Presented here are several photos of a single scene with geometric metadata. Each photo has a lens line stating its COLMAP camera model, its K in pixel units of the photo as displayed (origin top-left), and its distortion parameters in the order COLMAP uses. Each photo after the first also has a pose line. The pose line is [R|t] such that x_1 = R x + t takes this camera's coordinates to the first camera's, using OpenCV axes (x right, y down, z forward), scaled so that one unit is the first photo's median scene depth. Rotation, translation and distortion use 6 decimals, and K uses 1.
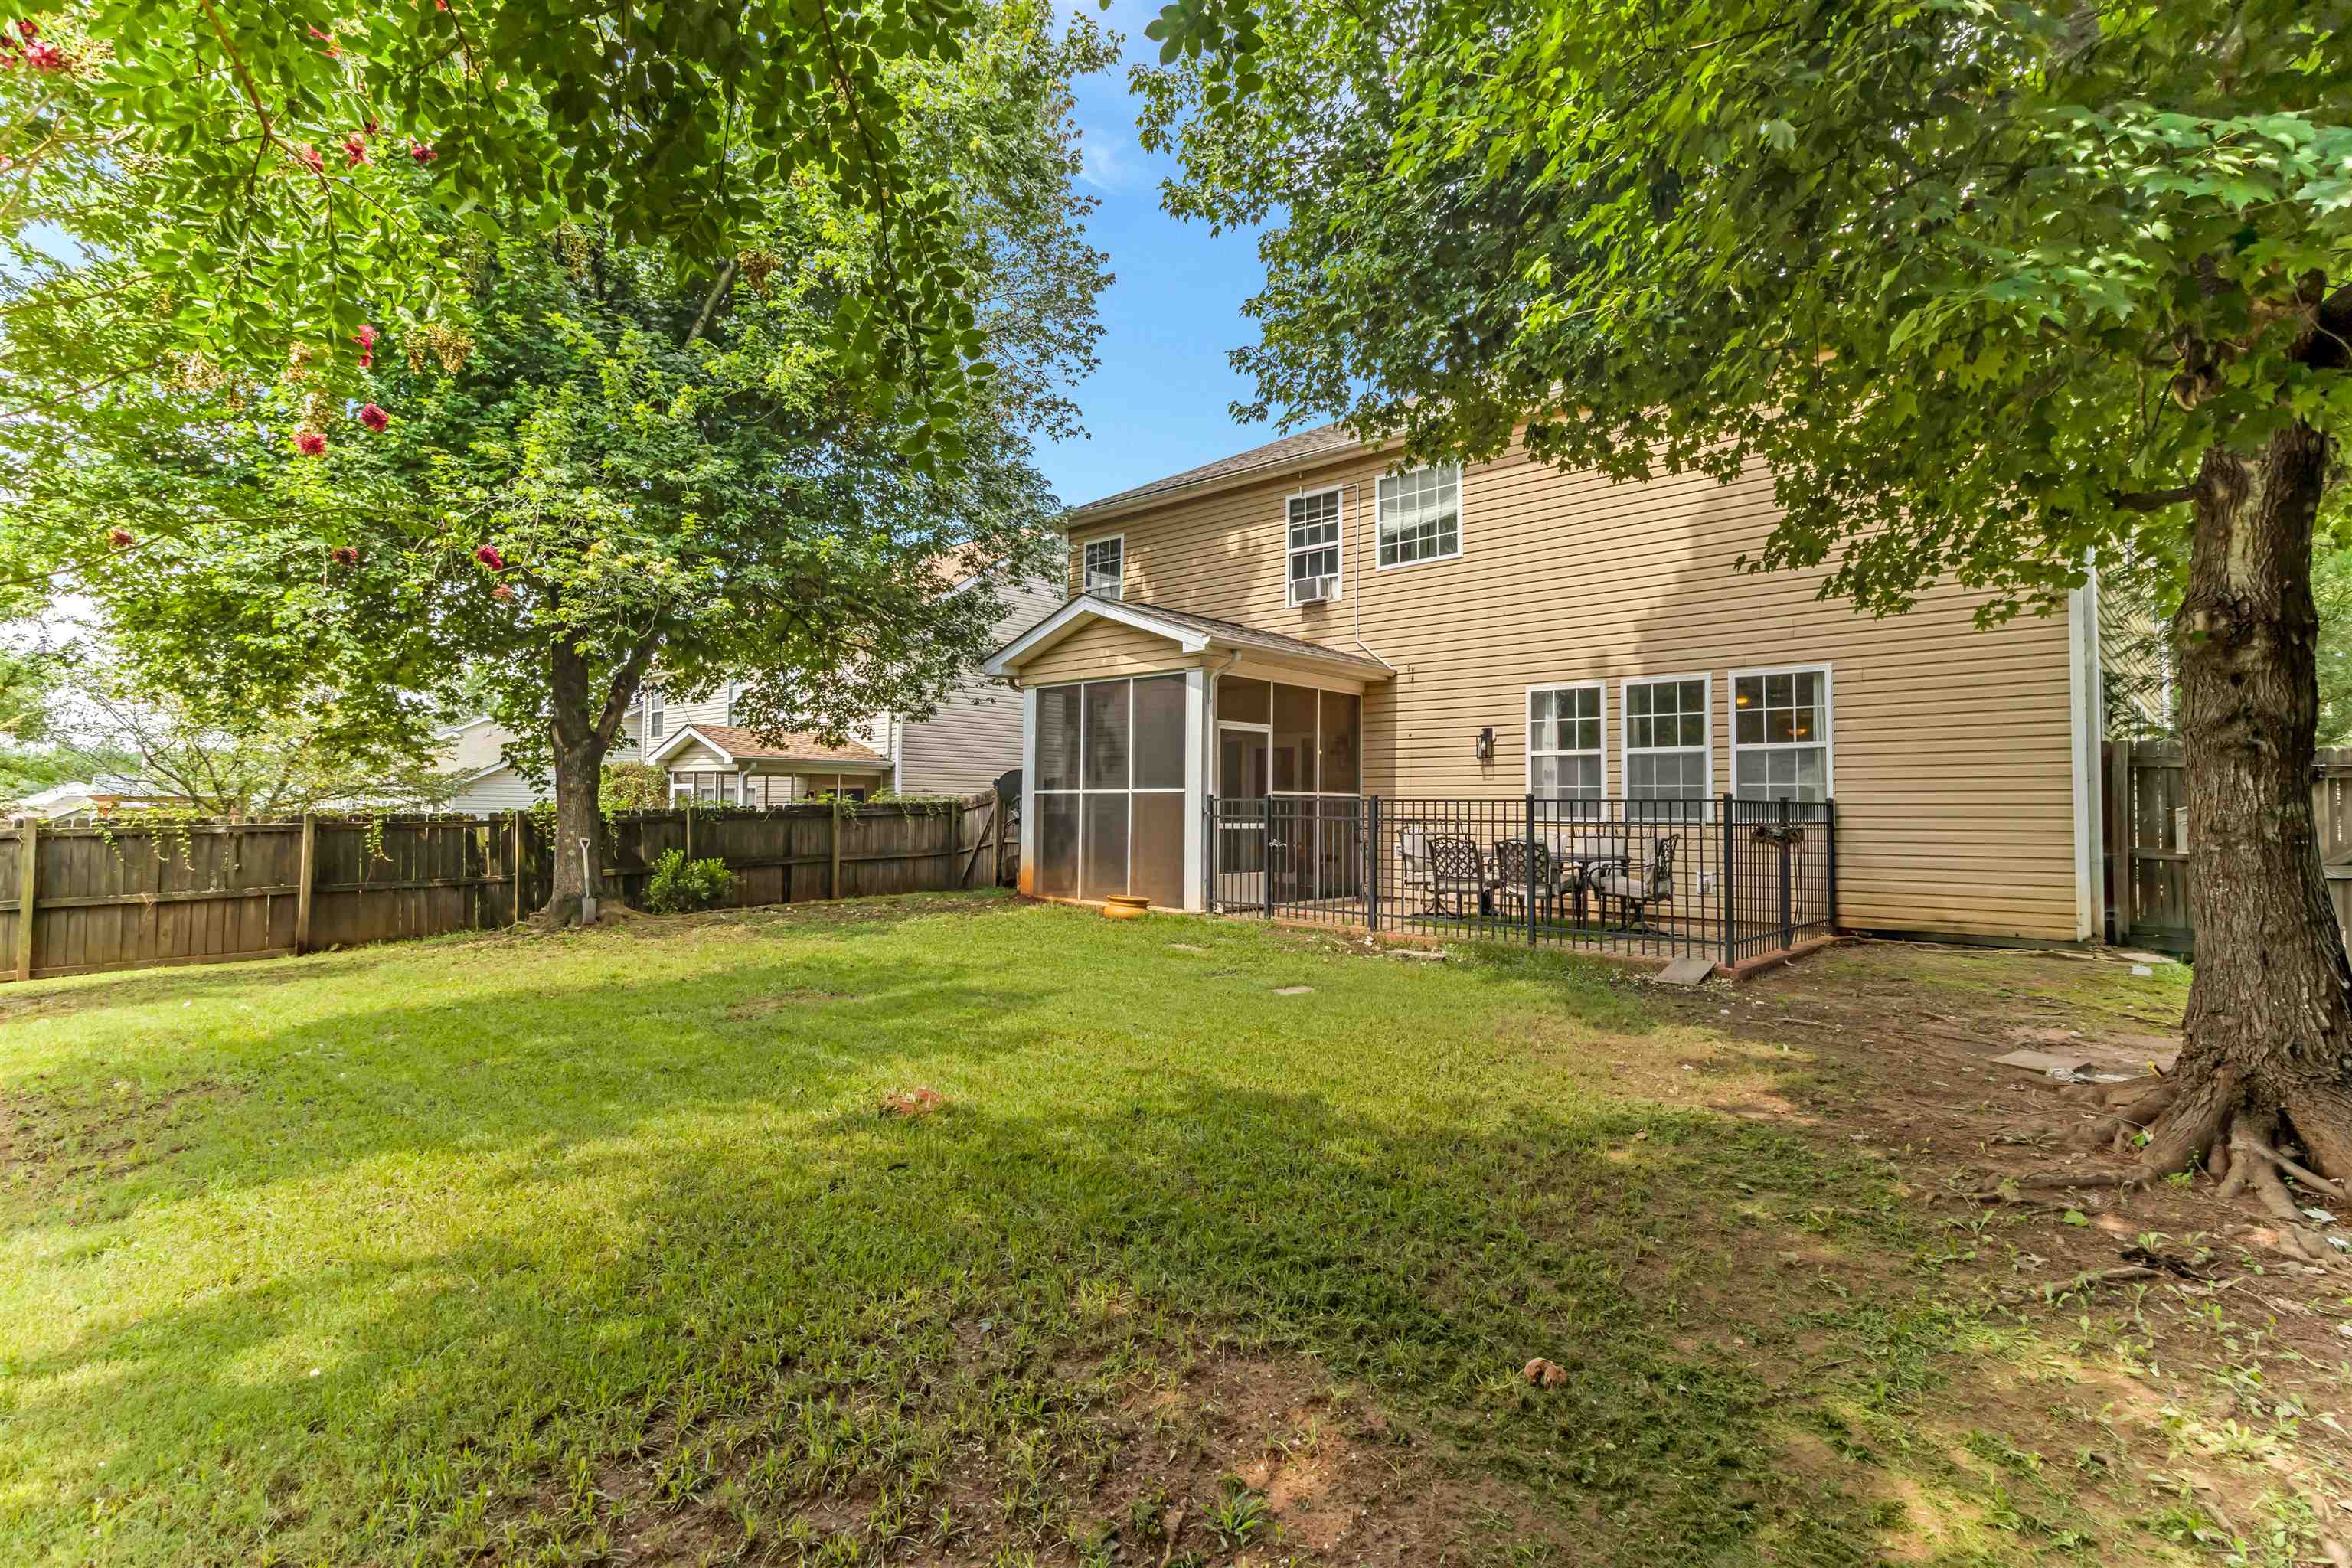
lens RADIAL K [[1136.6, 0, 1164.3], [0, 1136.6, 780.6], [0, 0, 1]] dist [0.001349, 0.001557]
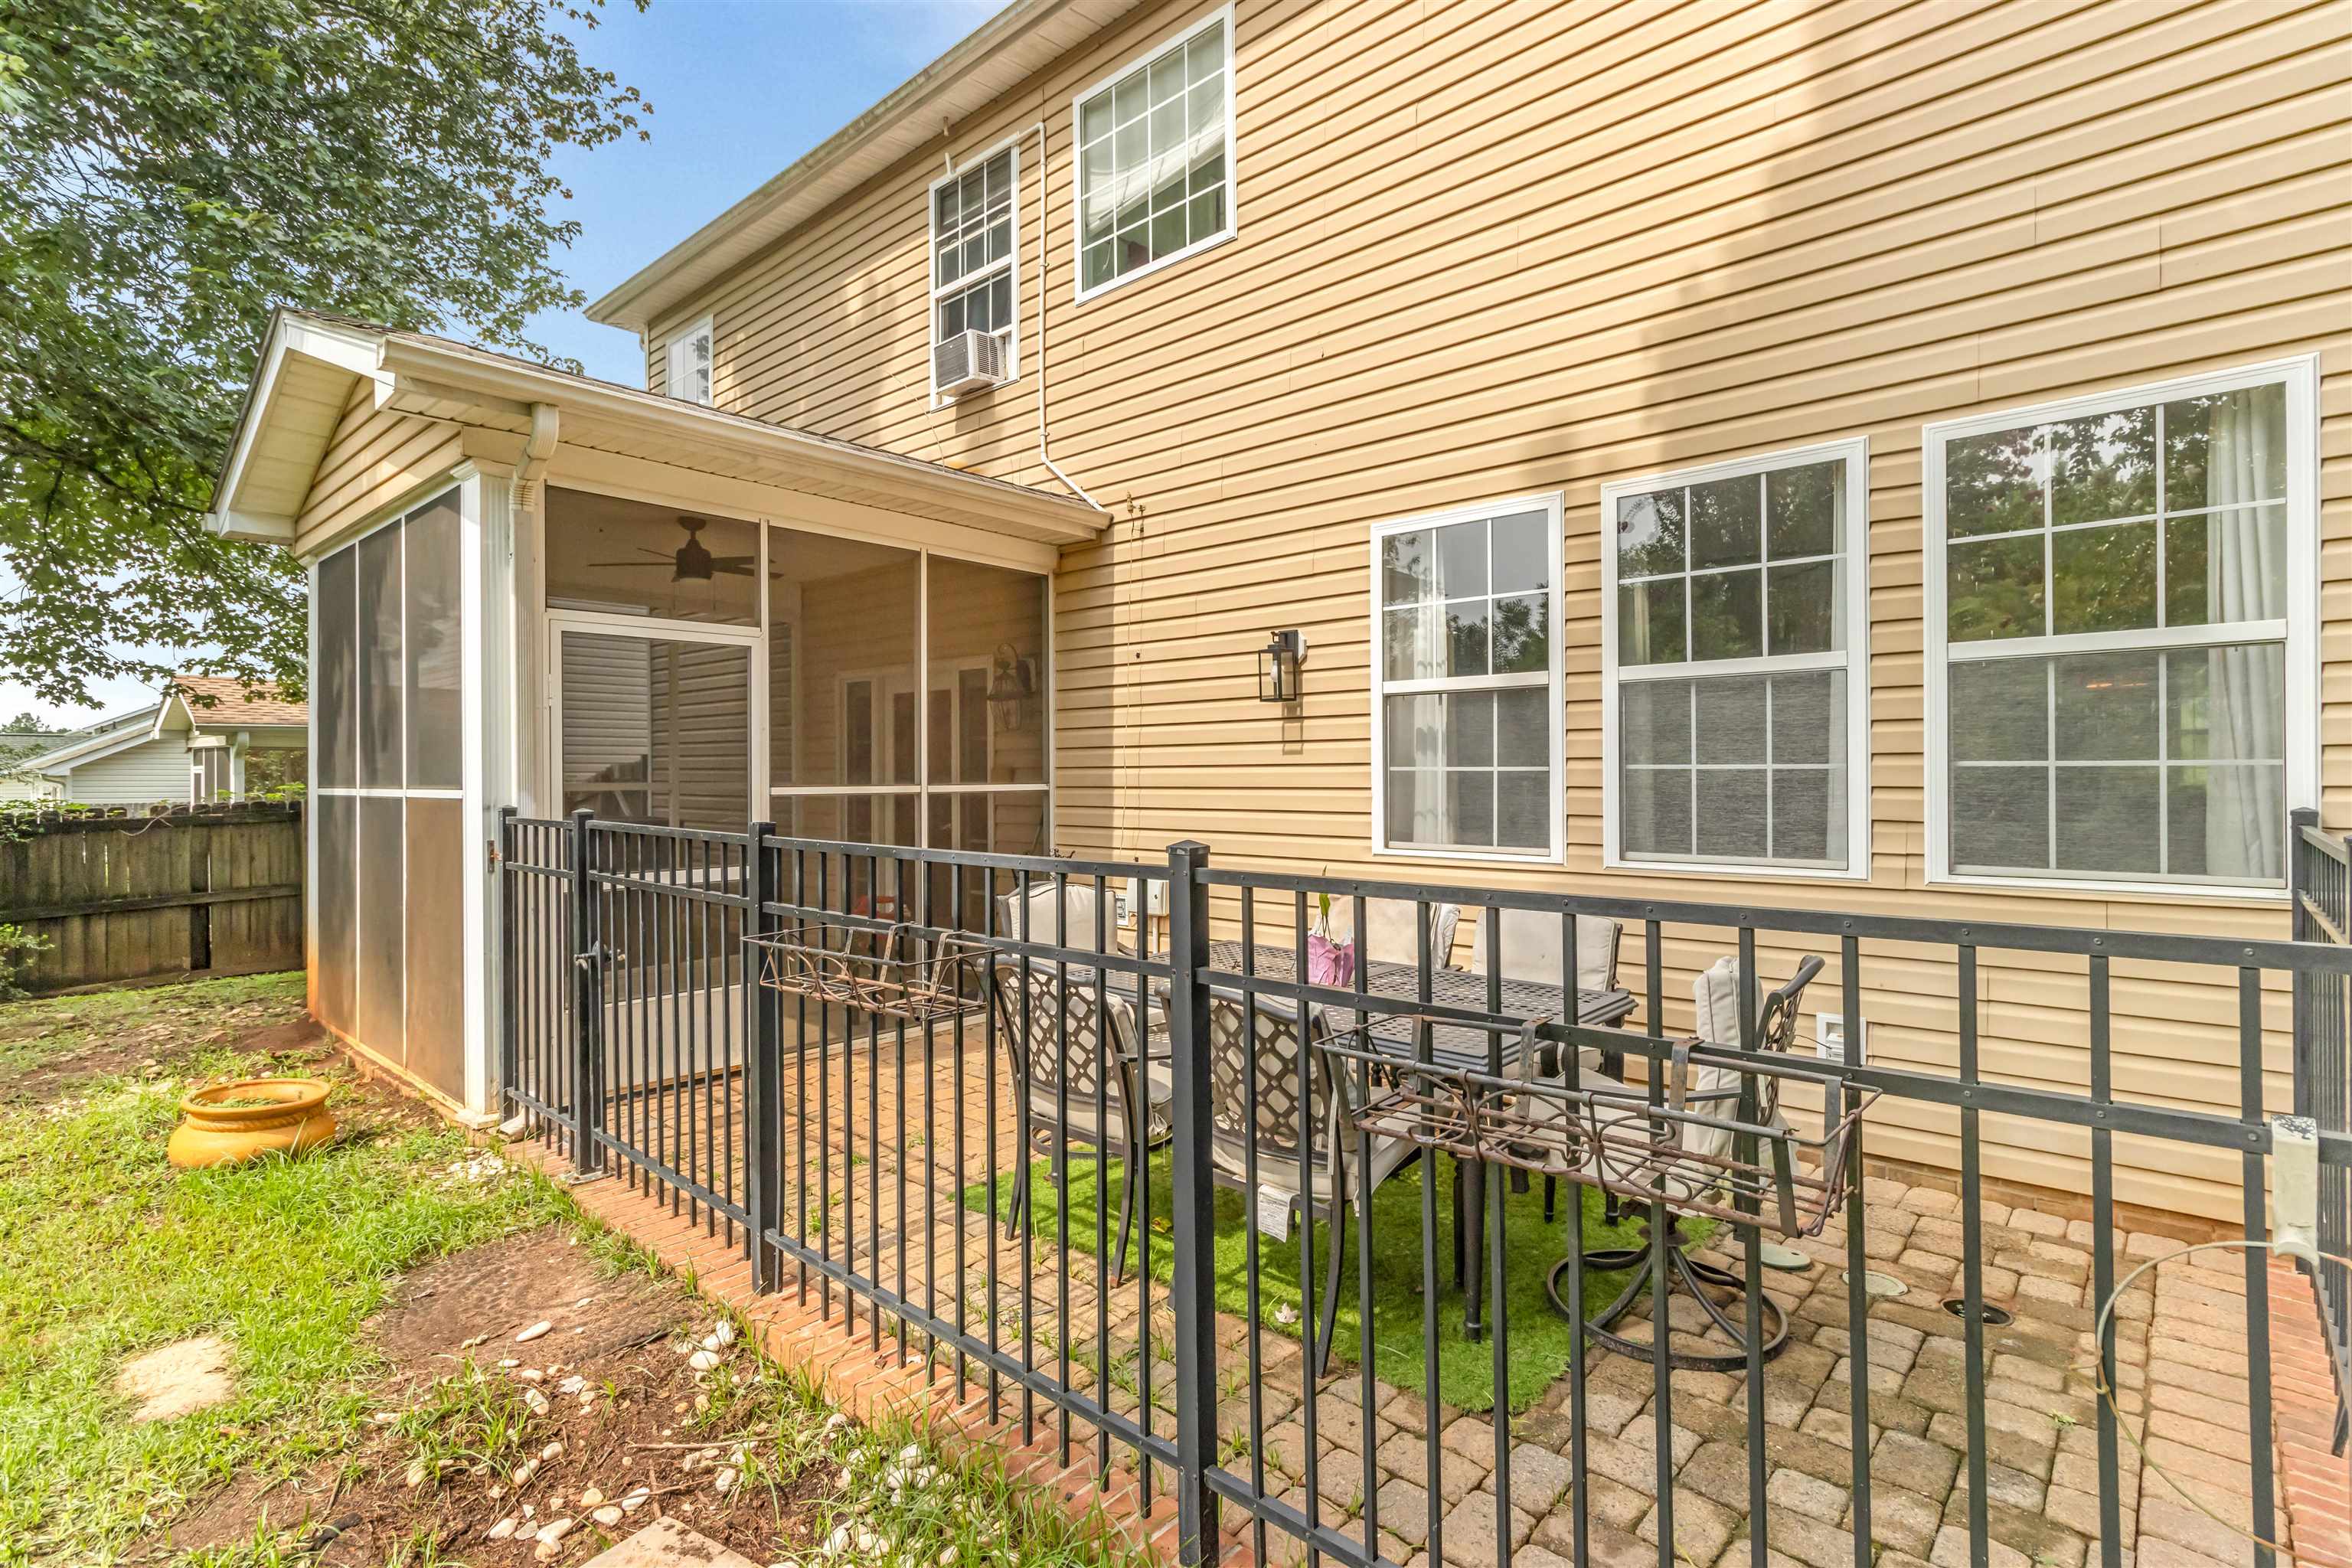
lens RADIAL K [[1136.6, 0, 1180.9], [0, 1136.6, 775.5], [0, 0, 1]] dist [0.001349, 0.001557]
pose [[0.998838, -0.012775, 0.046461, 0.214346], [0.011587, 0.999601, 0.025760, -0.003447], [-0.046772, -0.025192, 0.998588, 0.552136]]
